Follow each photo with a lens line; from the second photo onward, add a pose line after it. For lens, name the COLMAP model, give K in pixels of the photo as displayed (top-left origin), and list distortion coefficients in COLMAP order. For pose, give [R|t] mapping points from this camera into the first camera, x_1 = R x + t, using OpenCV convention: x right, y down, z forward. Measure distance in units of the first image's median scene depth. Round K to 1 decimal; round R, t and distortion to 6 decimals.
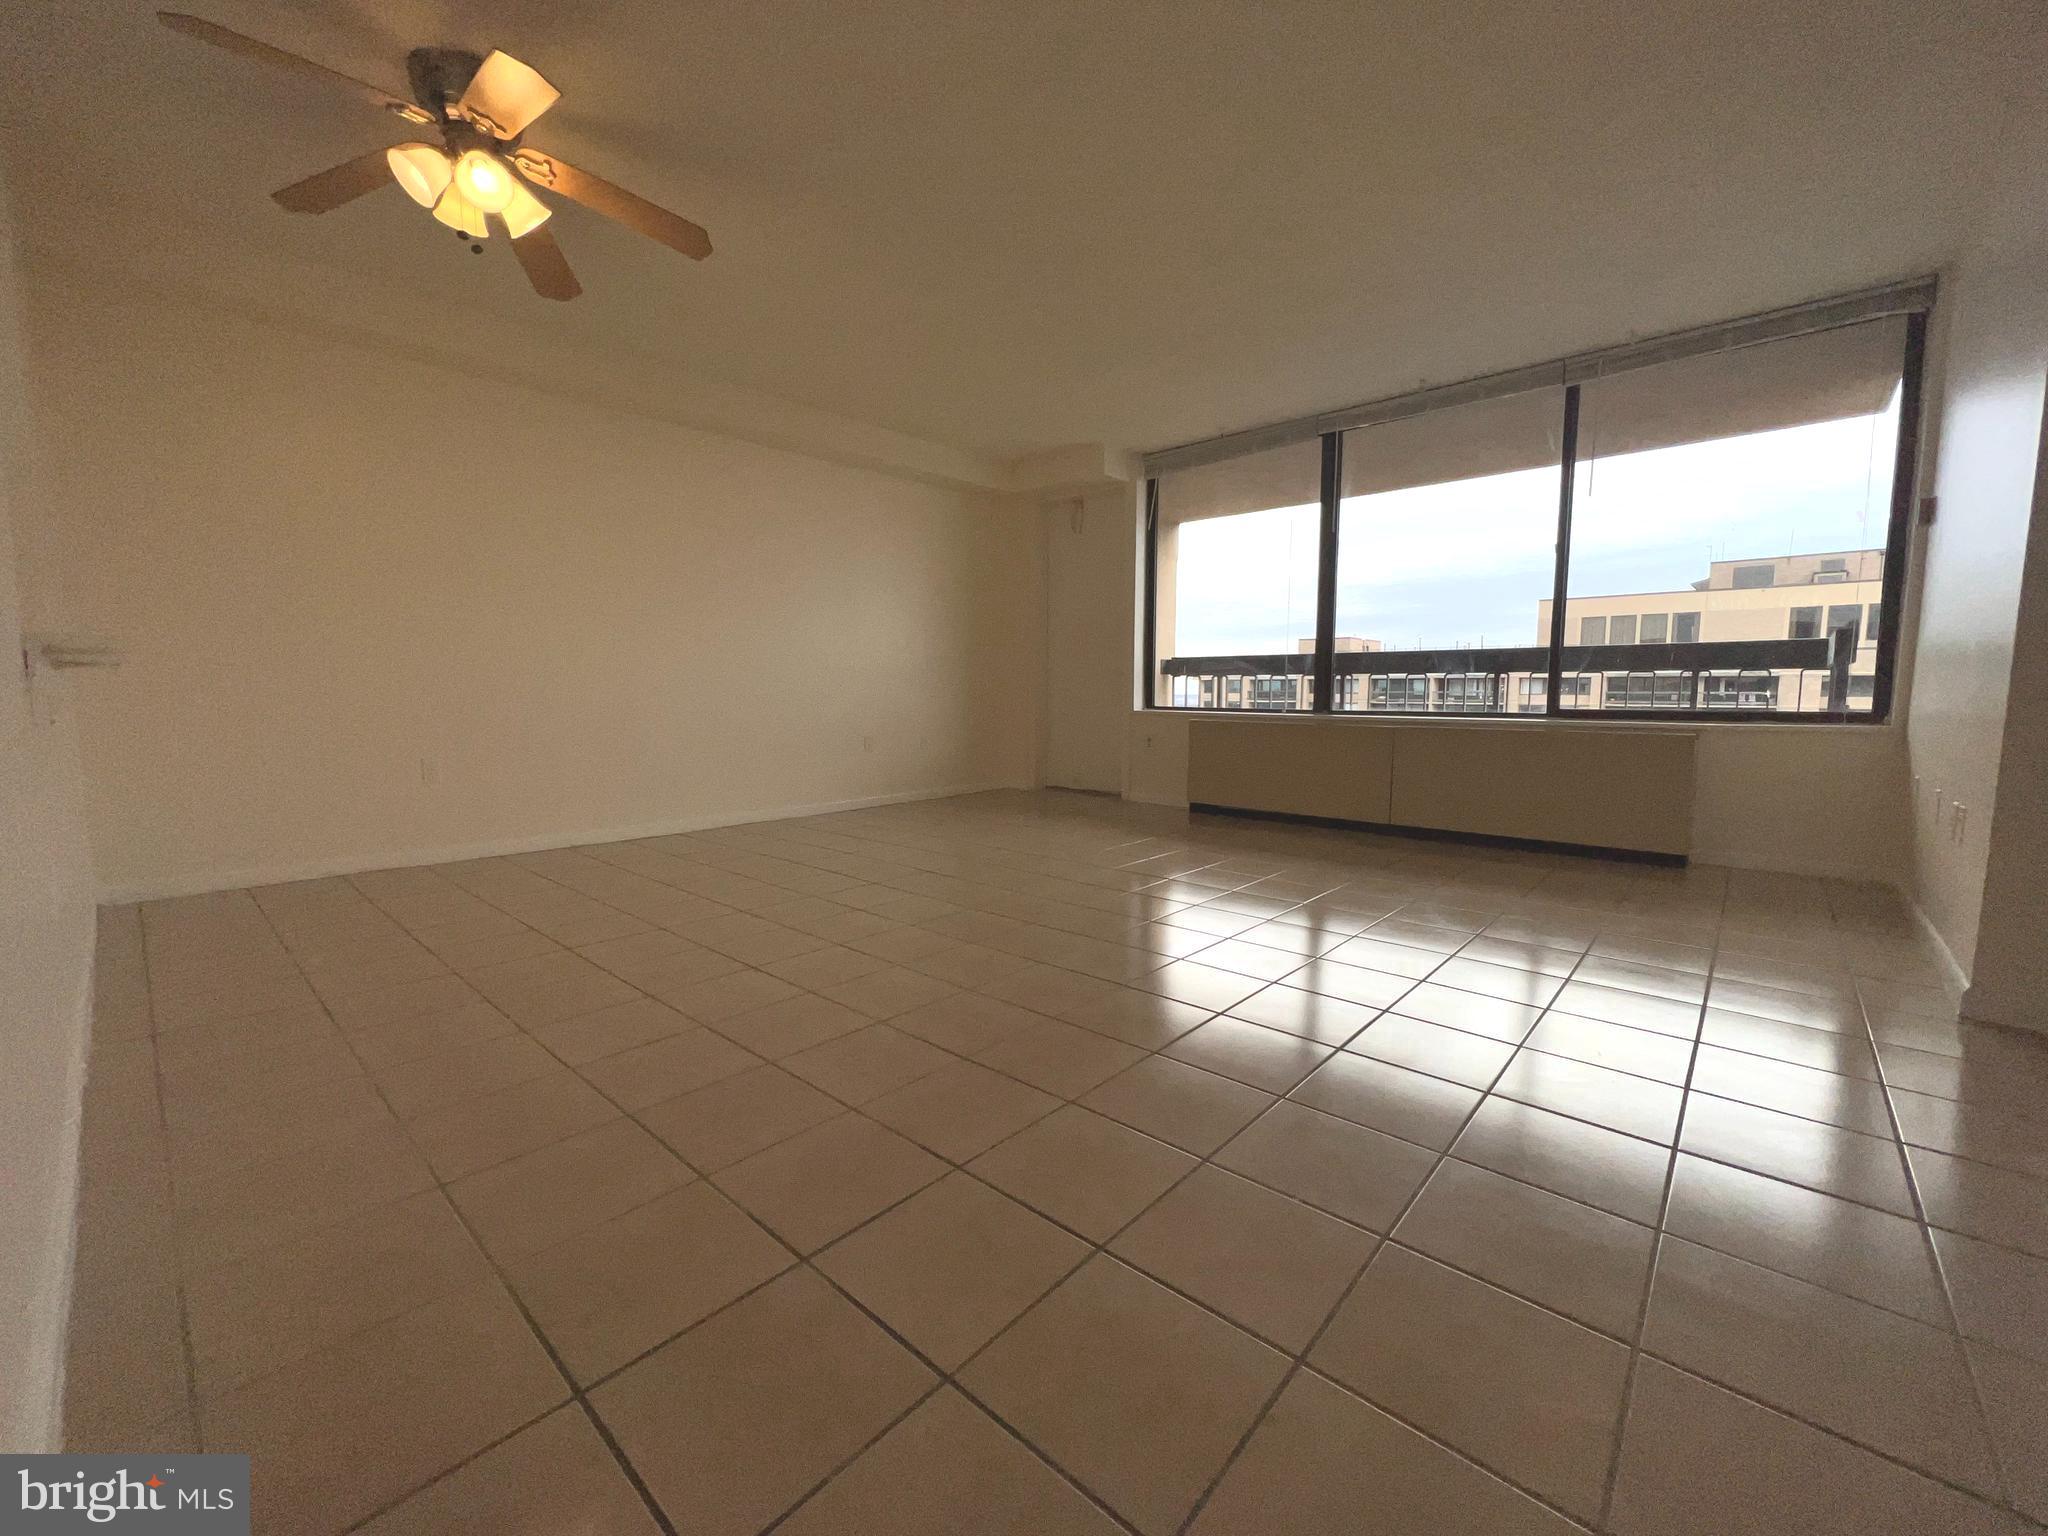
lens RADIAL K [[819.6, 0, 1028.7], [0, 819.6, 766.8], [0, 0, 1]] dist [-0.001215, 0.000169]
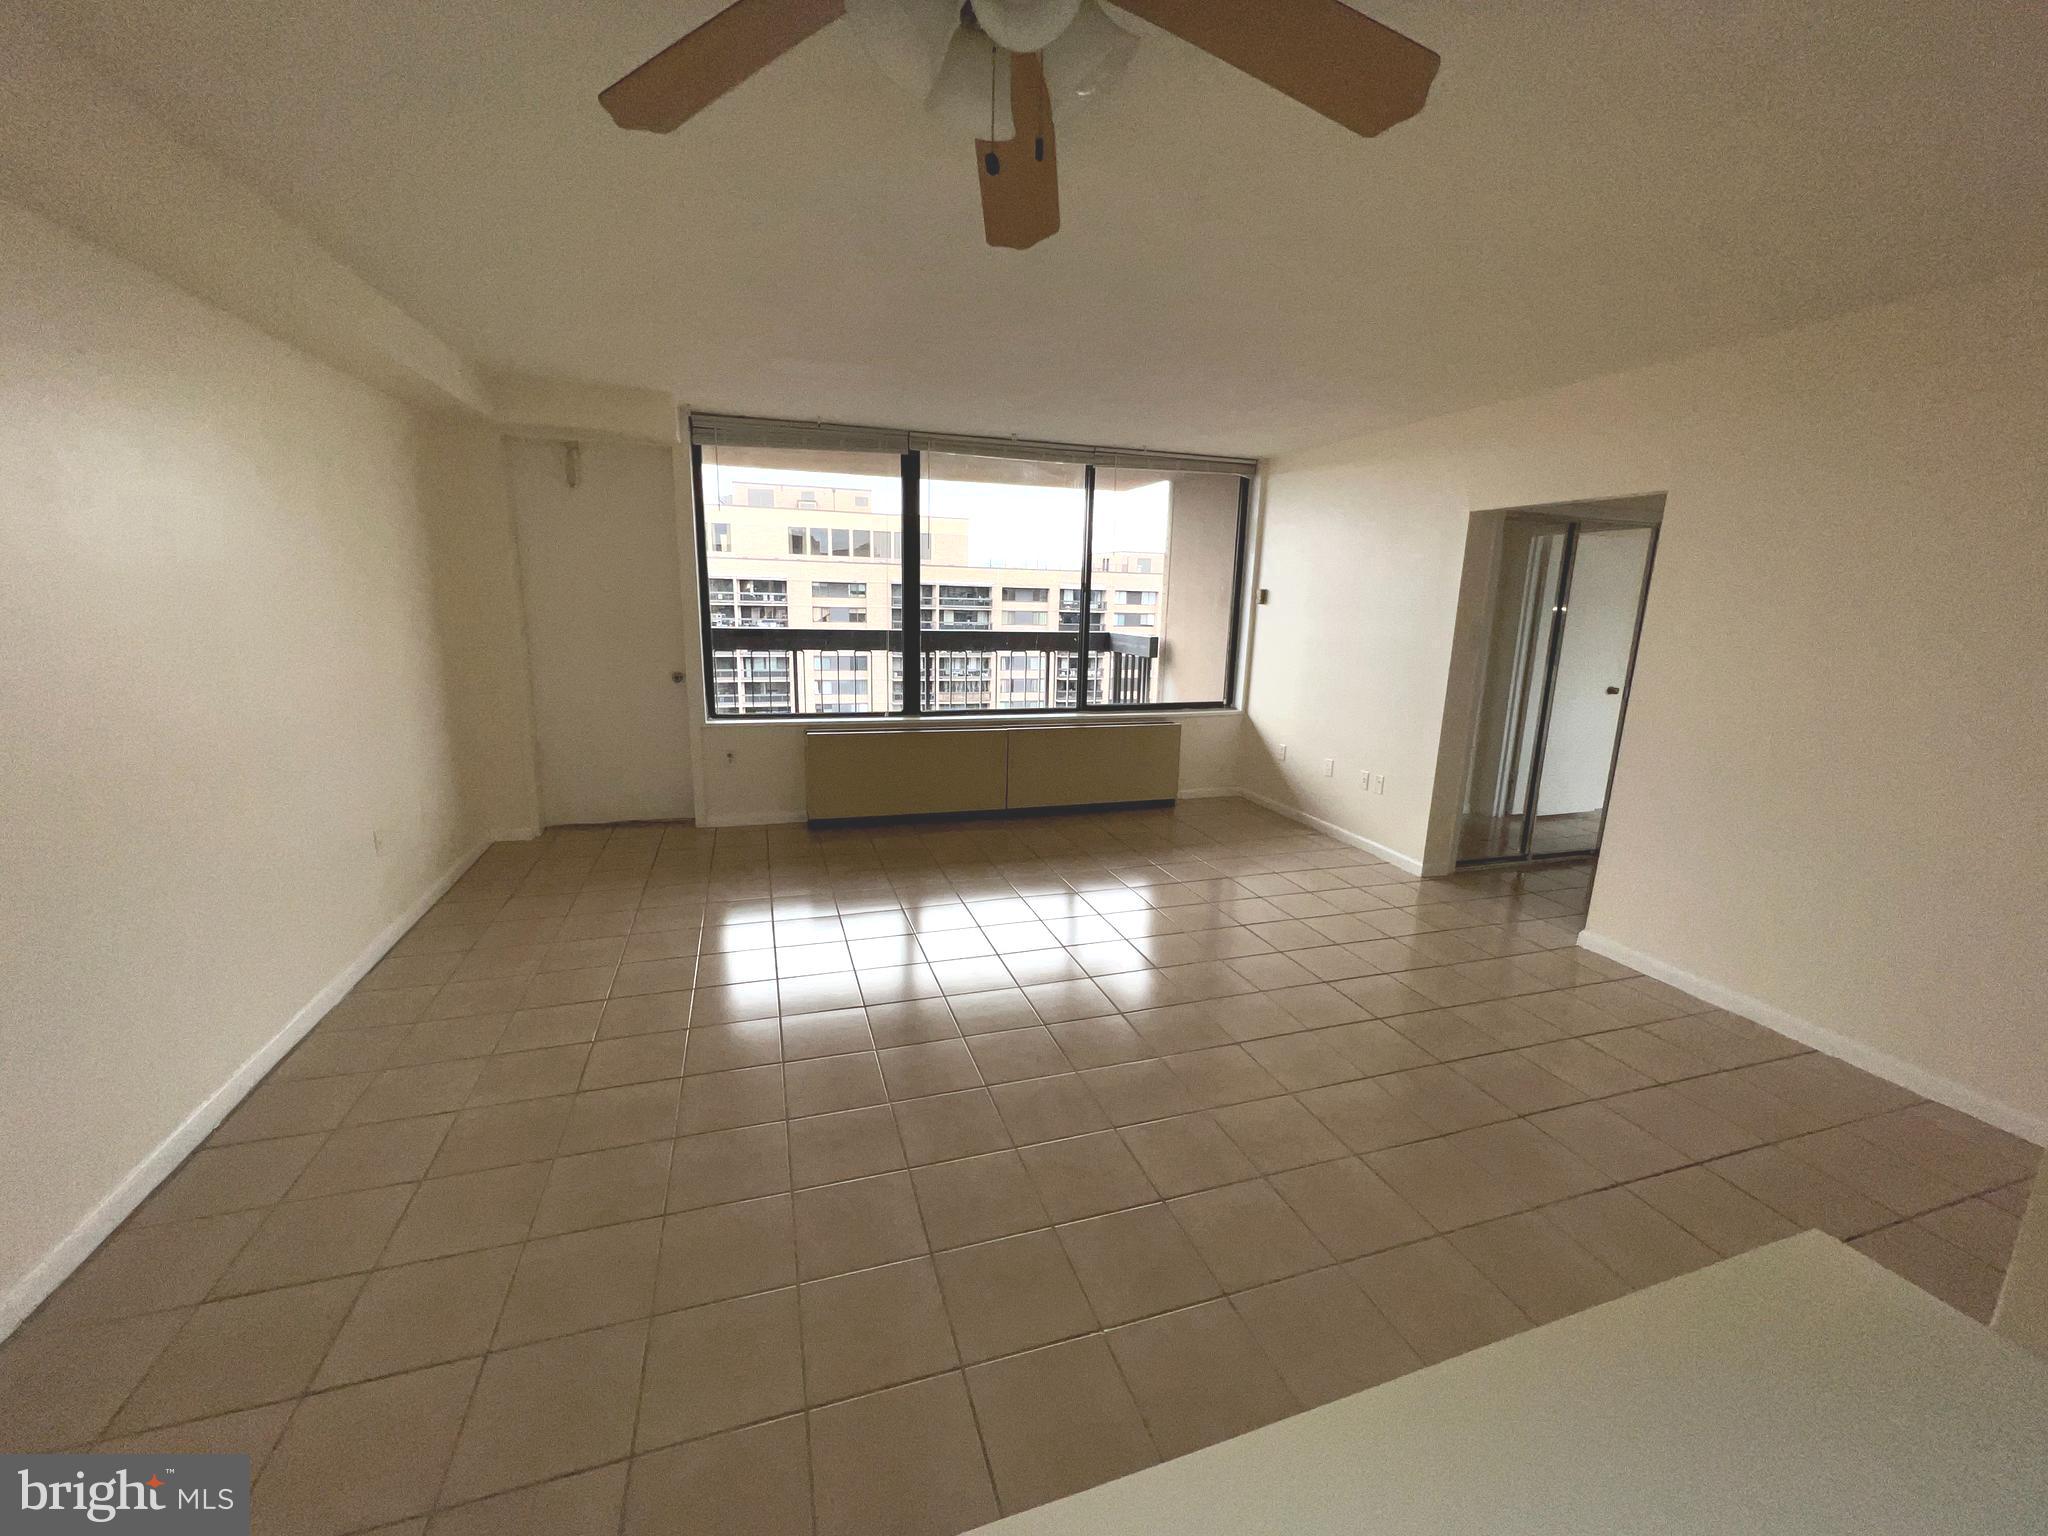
lens RADIAL K [[819.6, 0, 1015.0], [0, 819.6, 772.5], [0, 0, 1]] dist [-0.001215, 0.000169]
pose [[0.512809, -0.174809, 0.840517, -0.544599], [0.054649, 0.983711, 0.171248, -0.185936], [-0.856762, -0.041884, 0.514009, 0.353639]]
